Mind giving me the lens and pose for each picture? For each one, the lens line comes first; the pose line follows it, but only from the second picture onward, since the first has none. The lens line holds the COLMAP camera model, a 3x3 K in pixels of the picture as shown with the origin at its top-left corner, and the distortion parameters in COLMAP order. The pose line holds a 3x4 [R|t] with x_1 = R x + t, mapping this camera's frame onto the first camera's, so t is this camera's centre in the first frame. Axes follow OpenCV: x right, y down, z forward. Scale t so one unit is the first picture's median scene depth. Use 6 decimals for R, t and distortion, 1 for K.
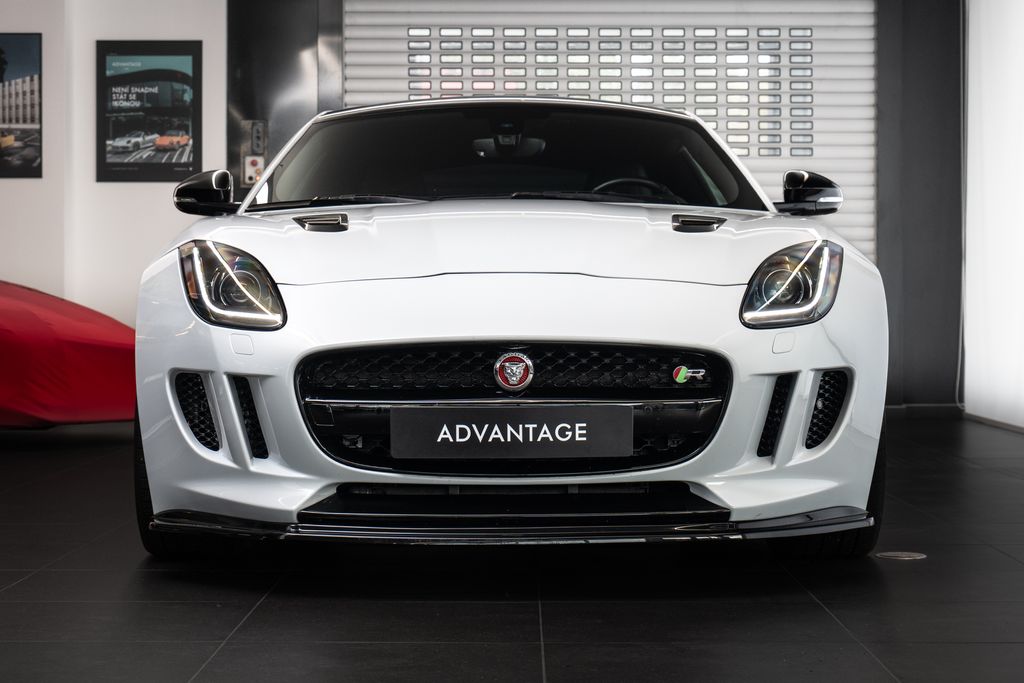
lens RADIAL K [[1926.0, 0, 513.4], [0, 1926.0, 341.4], [0, 0, 1]] dist [0.077316, 0.000000]
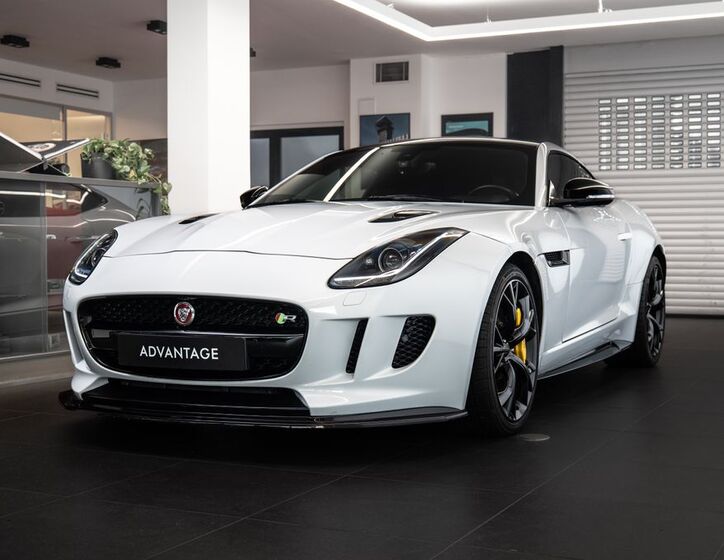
lens RADIAL K [[991.7, 0, 361.0], [0, 991.7, 280.0], [0, 0, 1]] dist [-0.016818, 0.000000]
pose [[0.931558, 0.012515, -0.363379, 0.432096], [-0.007998, 0.999871, 0.013934, -0.024751], [0.363506, -0.010074, 0.931537, 0.290546]]
